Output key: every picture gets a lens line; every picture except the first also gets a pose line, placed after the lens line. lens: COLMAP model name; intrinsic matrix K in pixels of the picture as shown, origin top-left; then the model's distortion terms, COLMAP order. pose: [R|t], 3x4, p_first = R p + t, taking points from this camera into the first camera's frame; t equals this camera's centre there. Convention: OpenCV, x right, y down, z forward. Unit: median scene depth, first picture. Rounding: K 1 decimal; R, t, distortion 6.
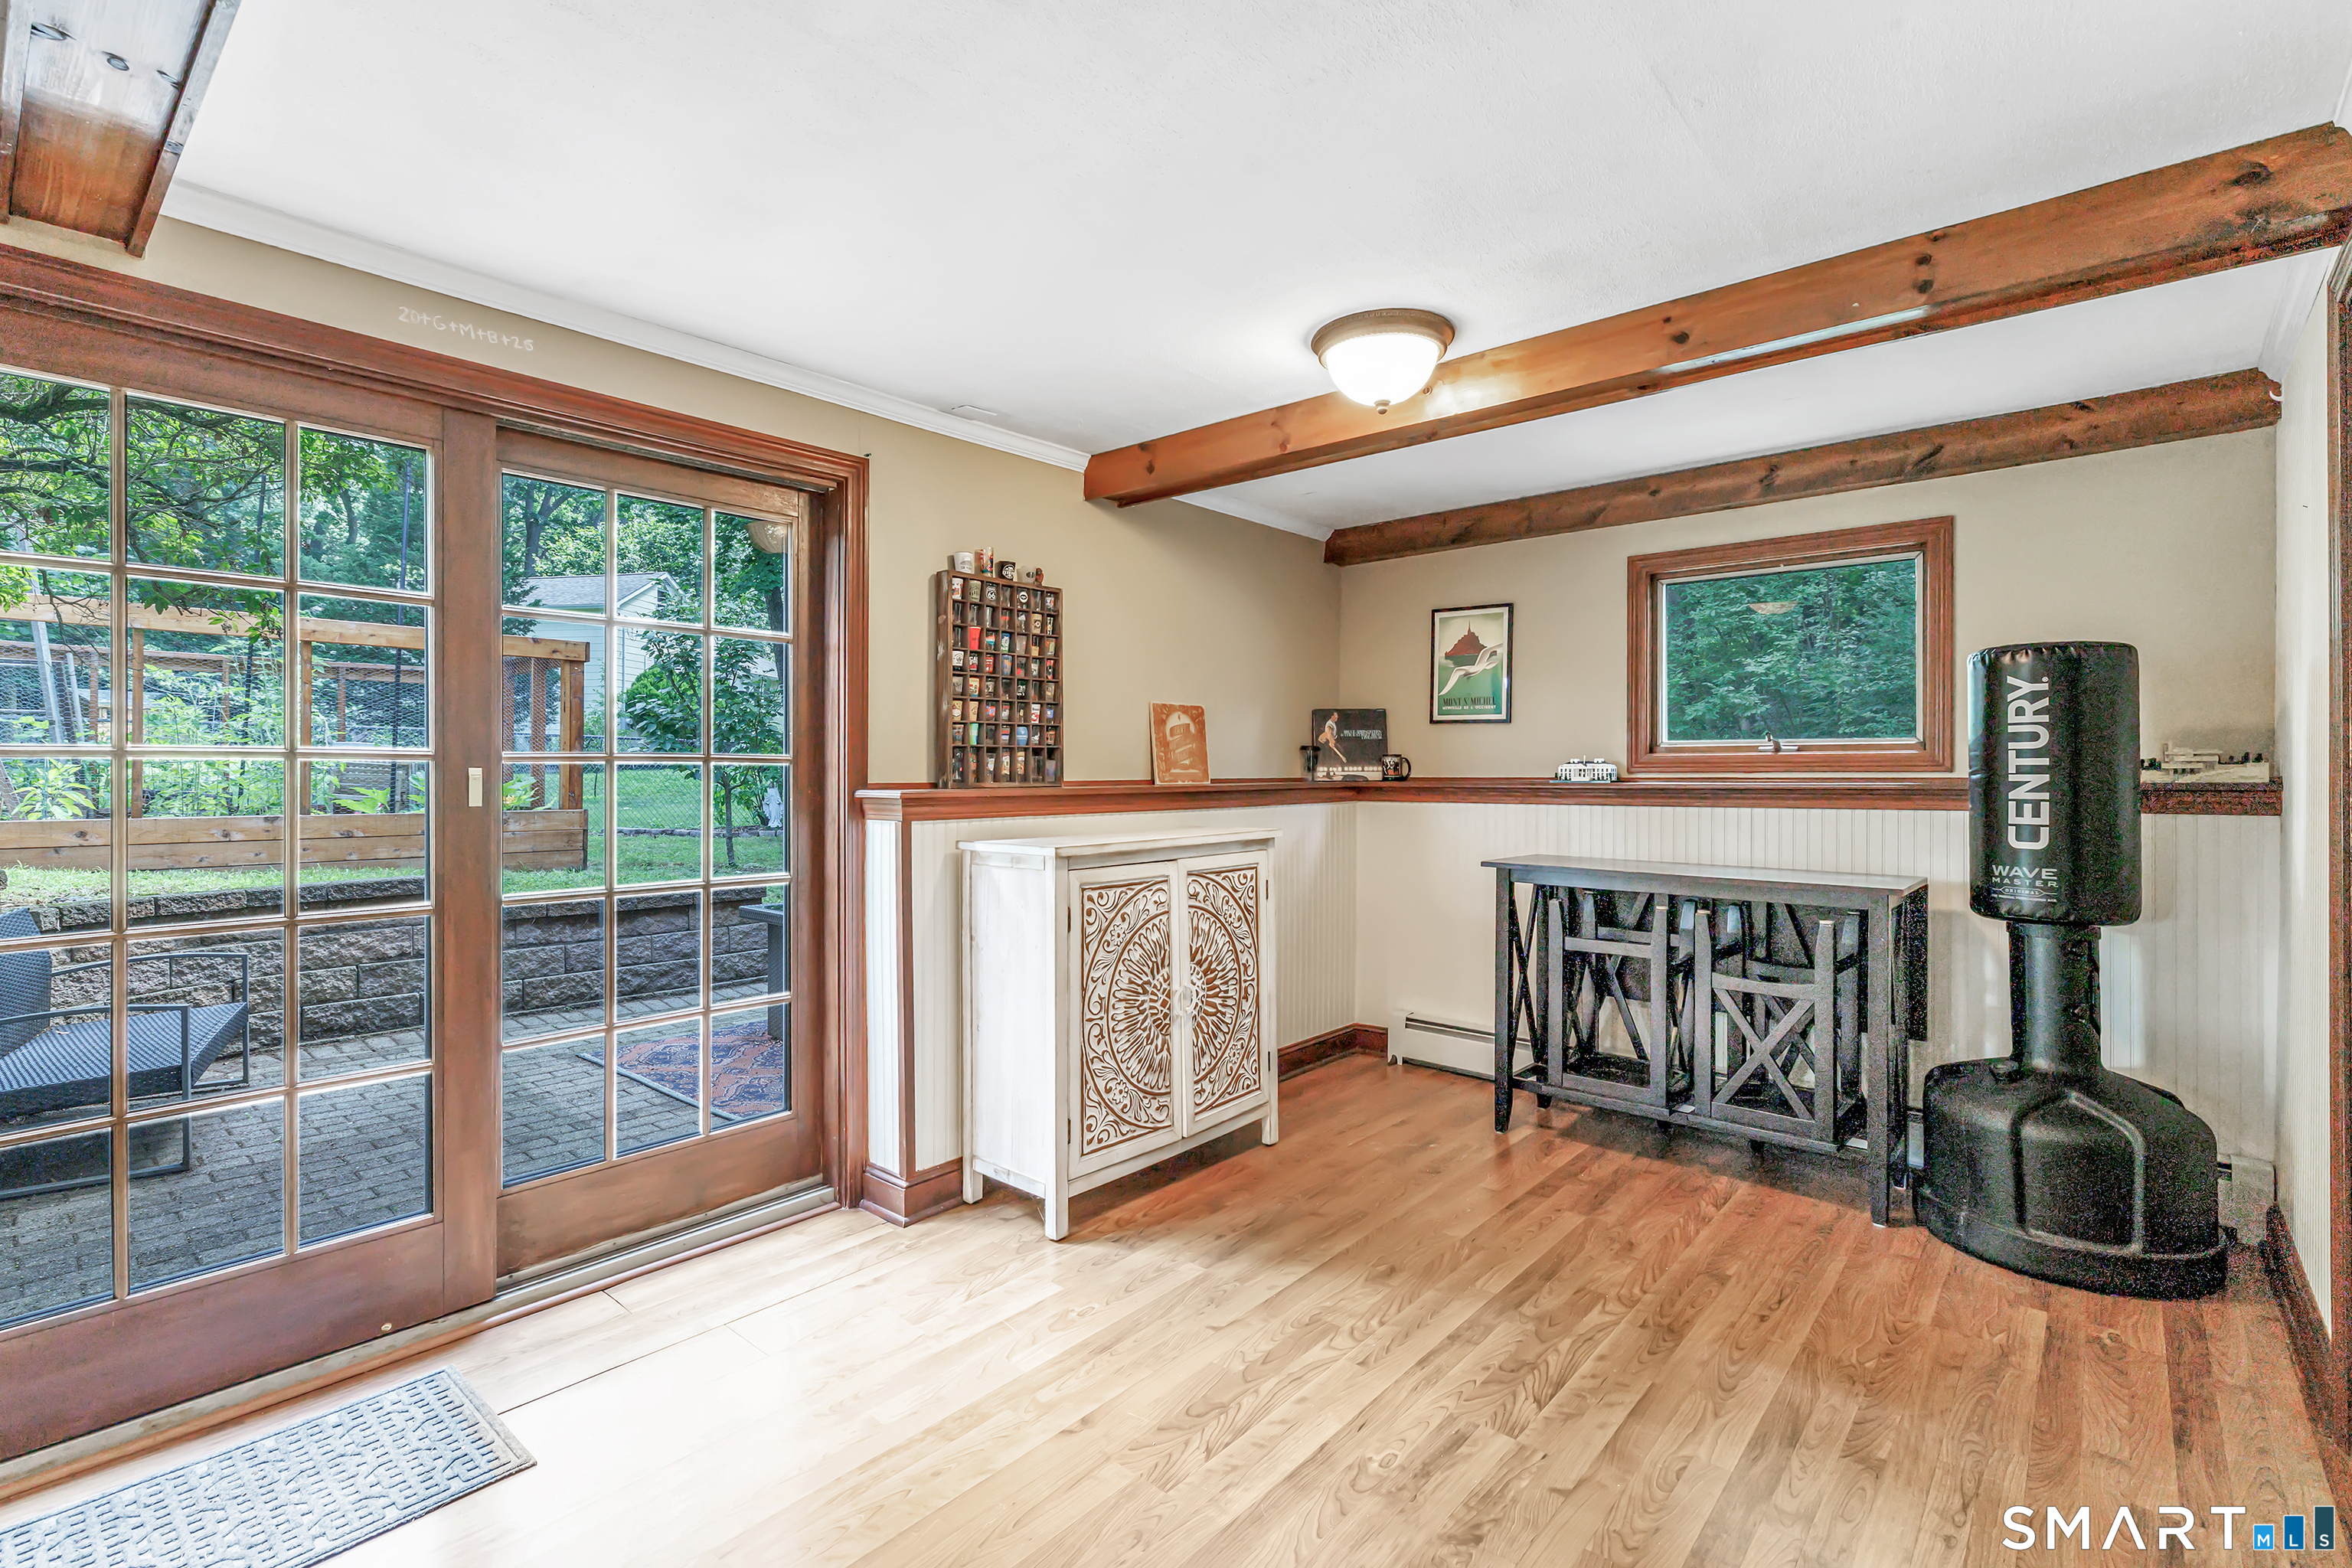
lens RADIAL K [[1052.0, 0, 1190.8], [0, 1052.0, 776.4], [0, 0, 1]] dist [0.000305, 0.000771]
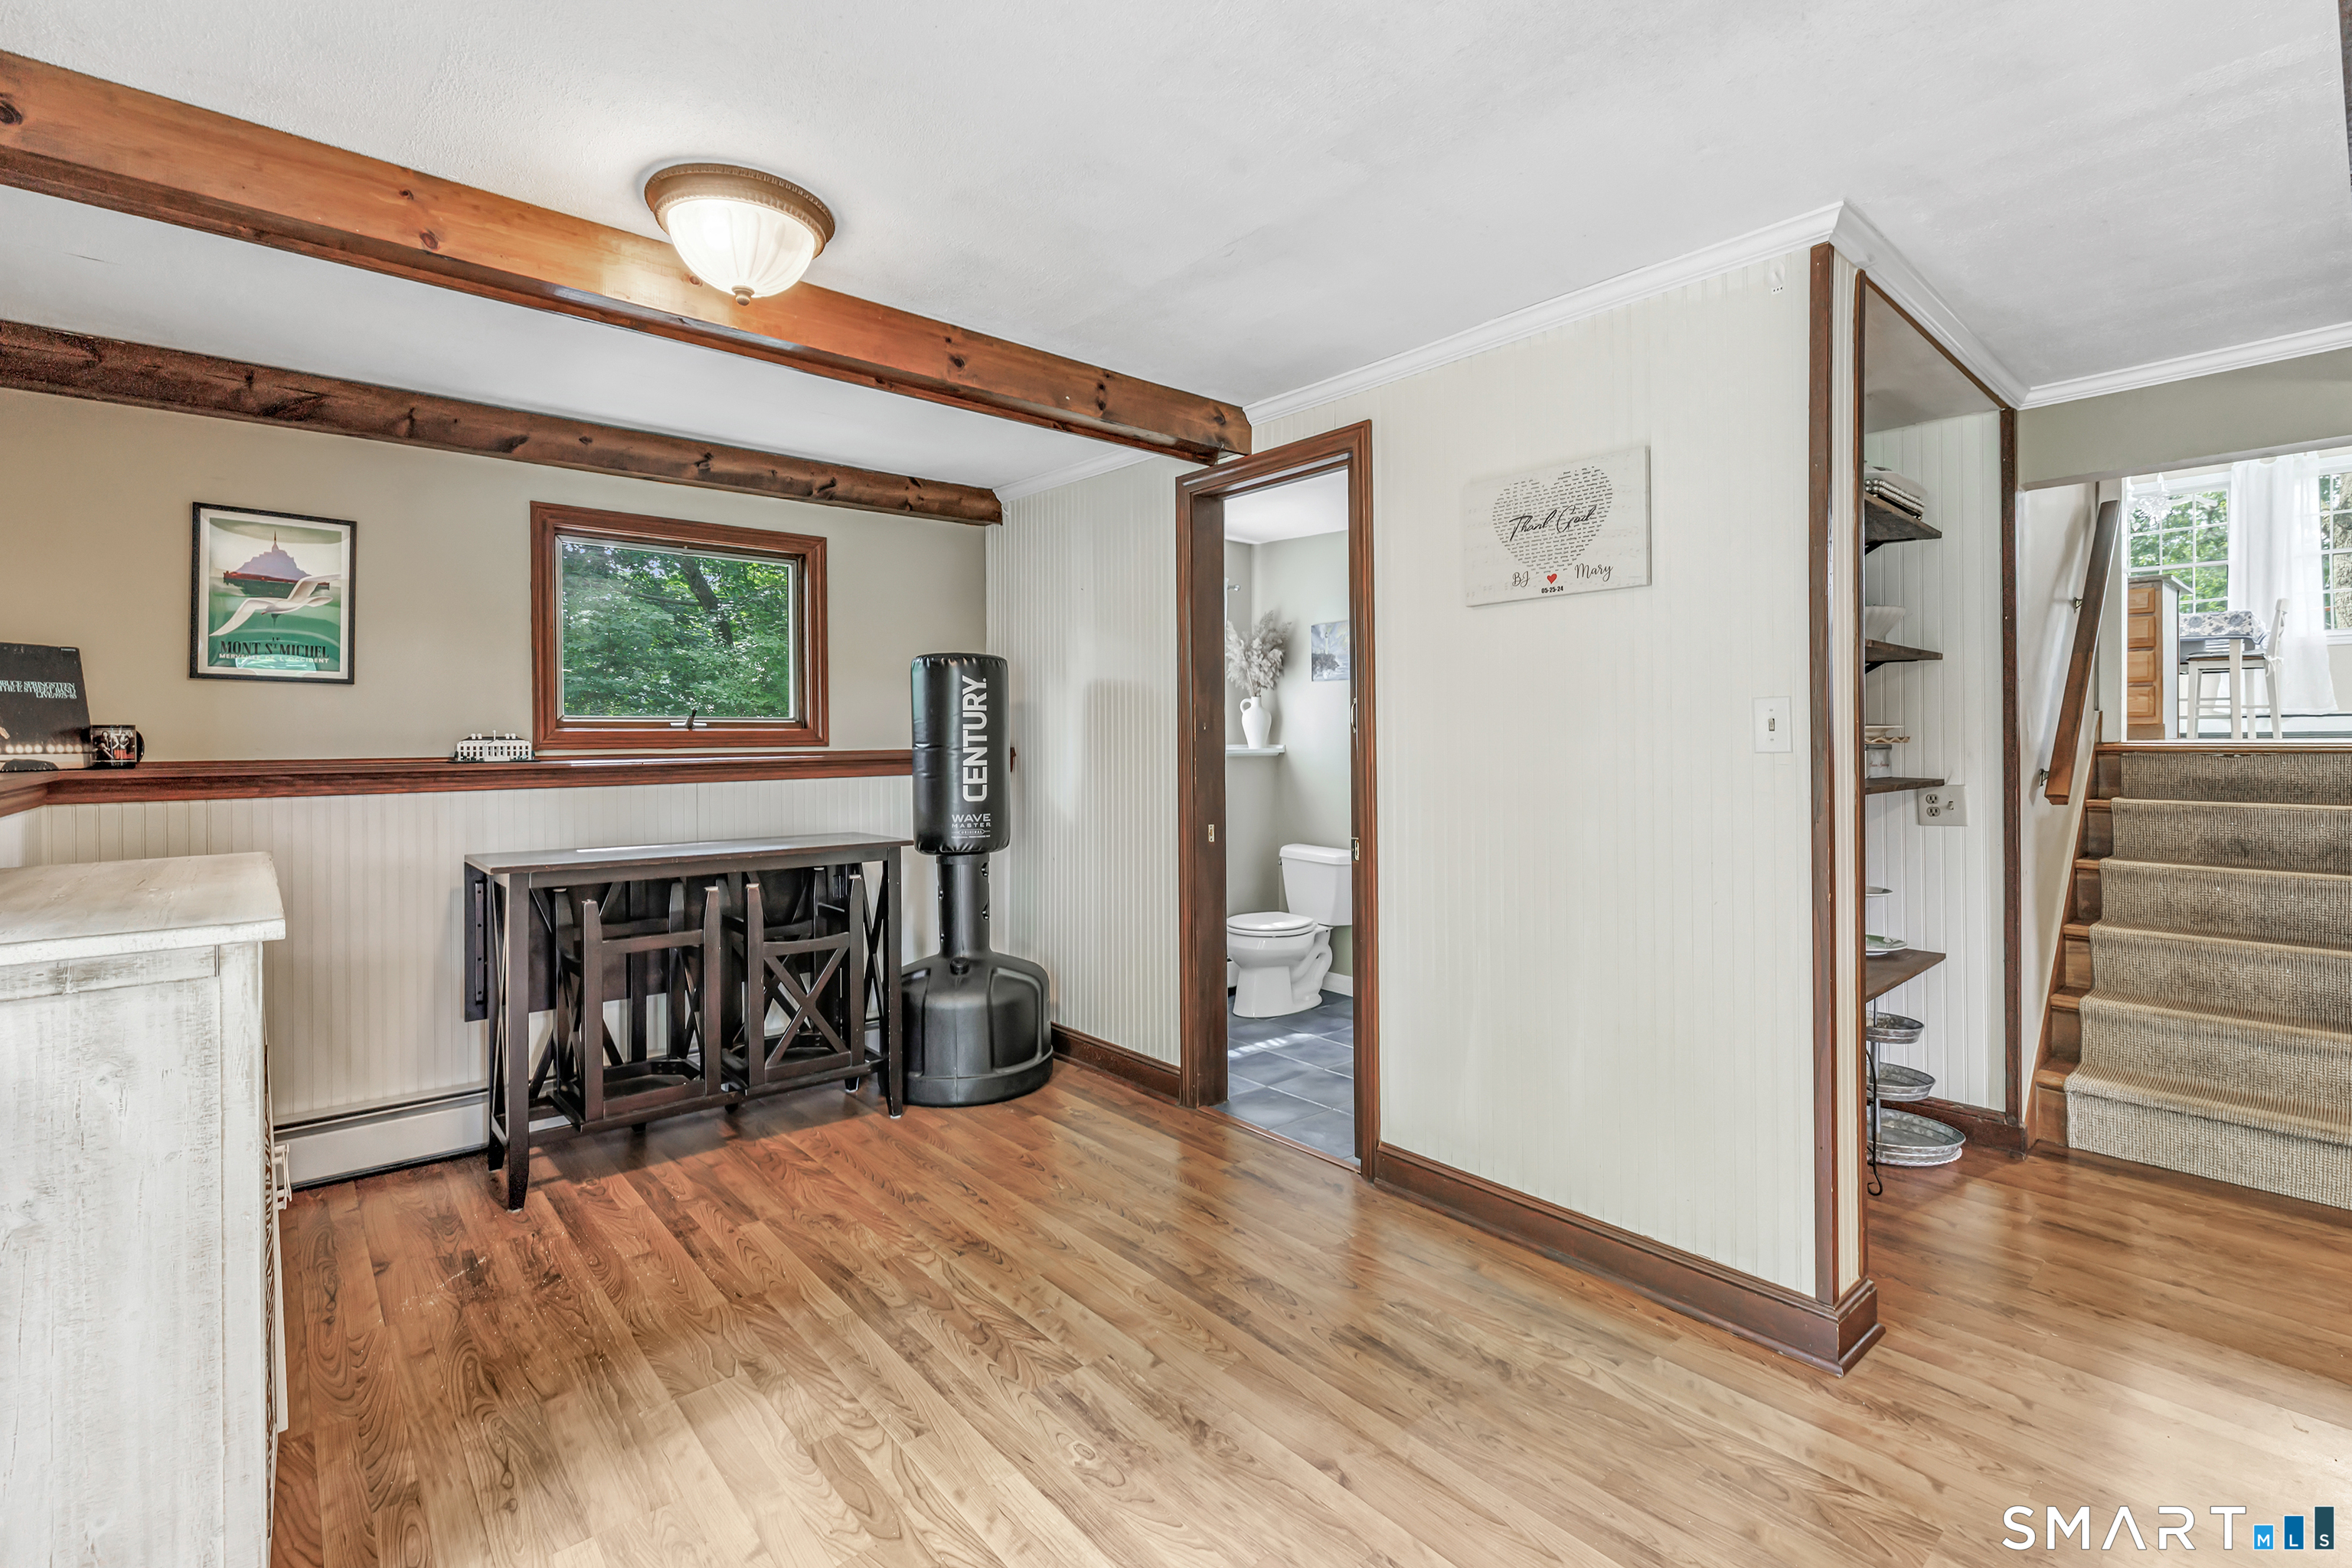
lens RADIAL K [[1052.0, 0, 1140.4], [0, 1052.0, 748.4], [0, 0, 1]] dist [0.000305, 0.000771]
pose [[0.166784, -0.009621, 0.985947, -0.459290], [0.011688, 0.999901, 0.007780, -0.007604], [-0.985924, 0.010226, 0.166880, 0.467490]]
